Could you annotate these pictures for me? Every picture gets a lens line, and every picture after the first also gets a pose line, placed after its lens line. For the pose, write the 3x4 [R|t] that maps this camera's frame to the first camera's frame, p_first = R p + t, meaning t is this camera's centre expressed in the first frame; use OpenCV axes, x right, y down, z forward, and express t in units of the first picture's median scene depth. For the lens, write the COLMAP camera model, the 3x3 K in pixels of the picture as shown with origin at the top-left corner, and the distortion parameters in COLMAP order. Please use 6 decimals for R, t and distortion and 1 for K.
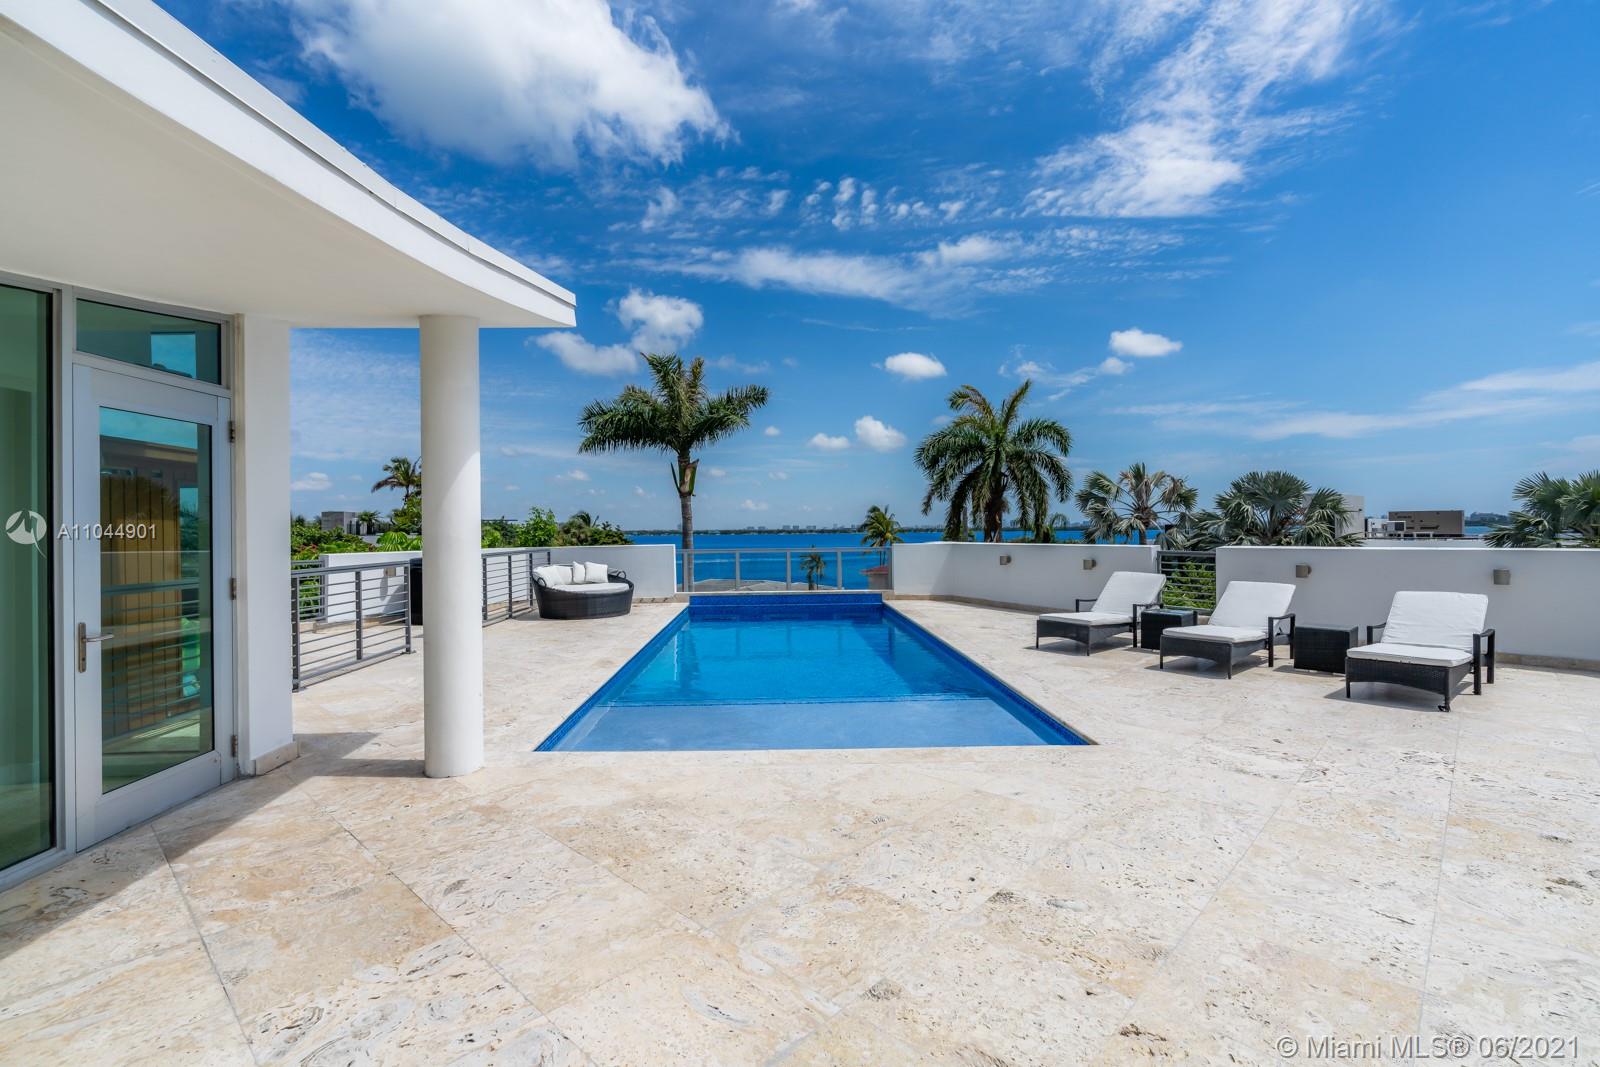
lens RADIAL K [[715.7, 0, 796.1], [0, 715.7, 533.1], [0, 0, 1]] dist [-0.010142, 0.004373]
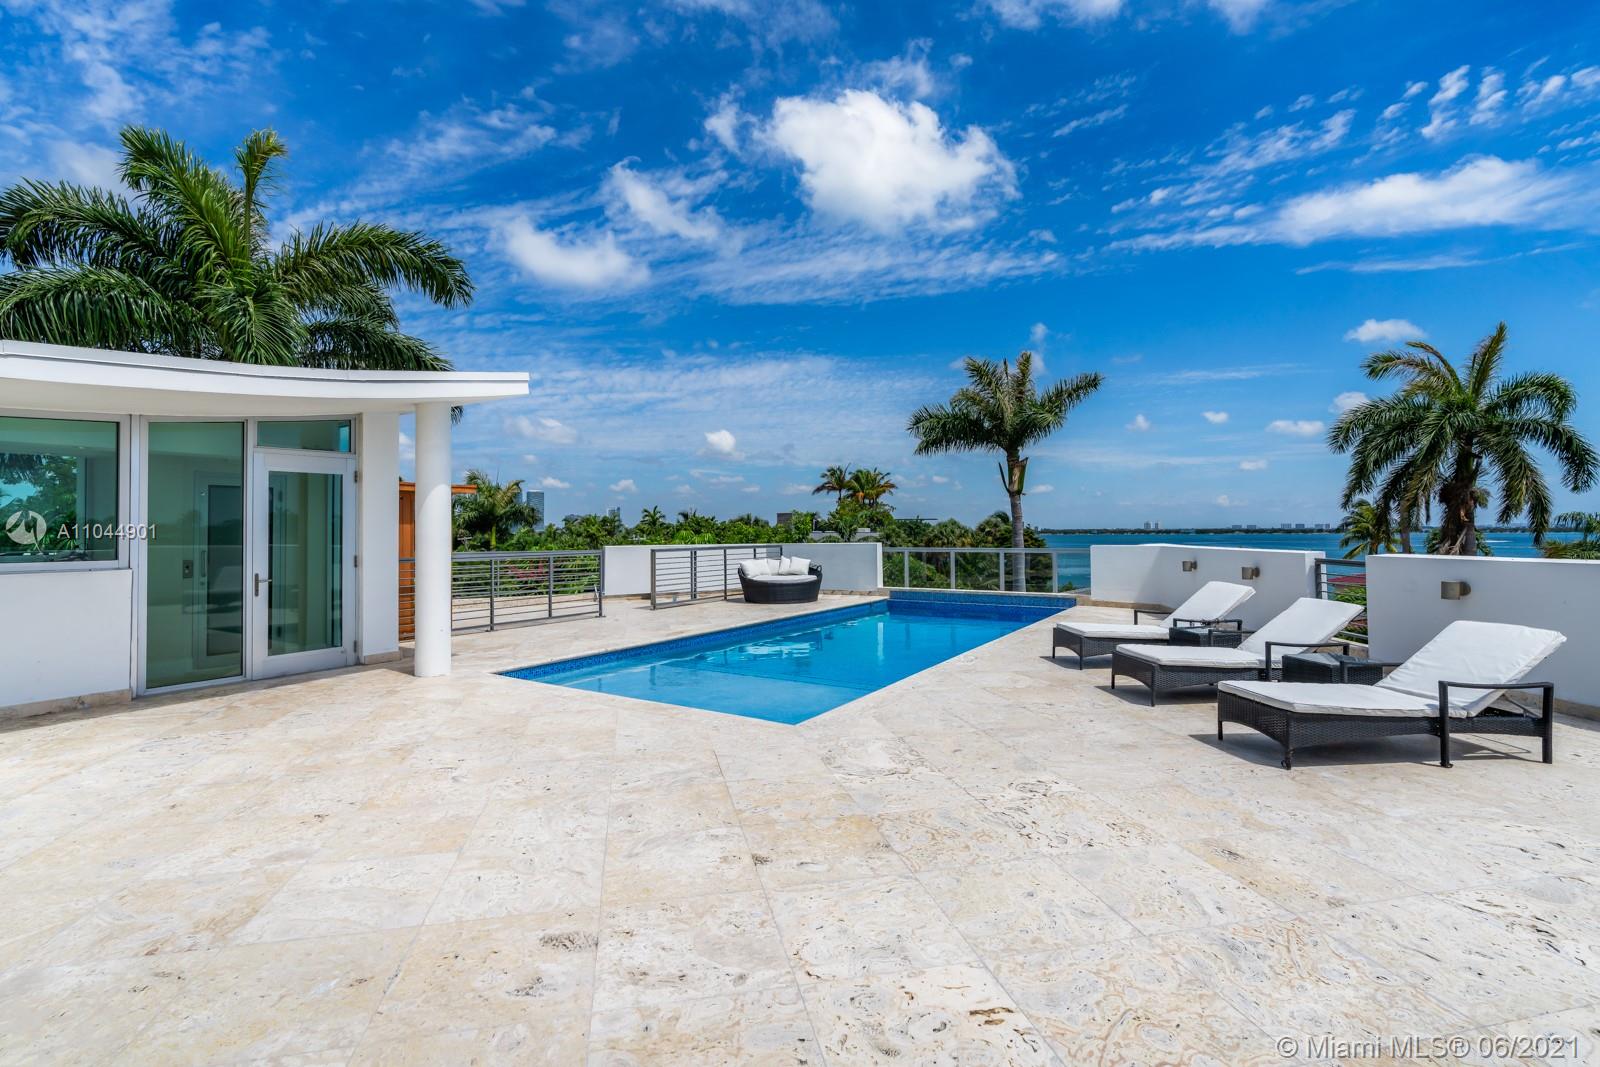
lens RADIAL K [[715.7, 0, 808.8], [0, 715.7, 533.8], [0, 0, 1]] dist [-0.010142, 0.004373]
pose [[0.838951, 0.006709, -0.544166, 0.578296], [-0.004846, 0.999976, 0.004858, -0.004442], [0.544186, -0.001439, 0.838964, 0.040813]]
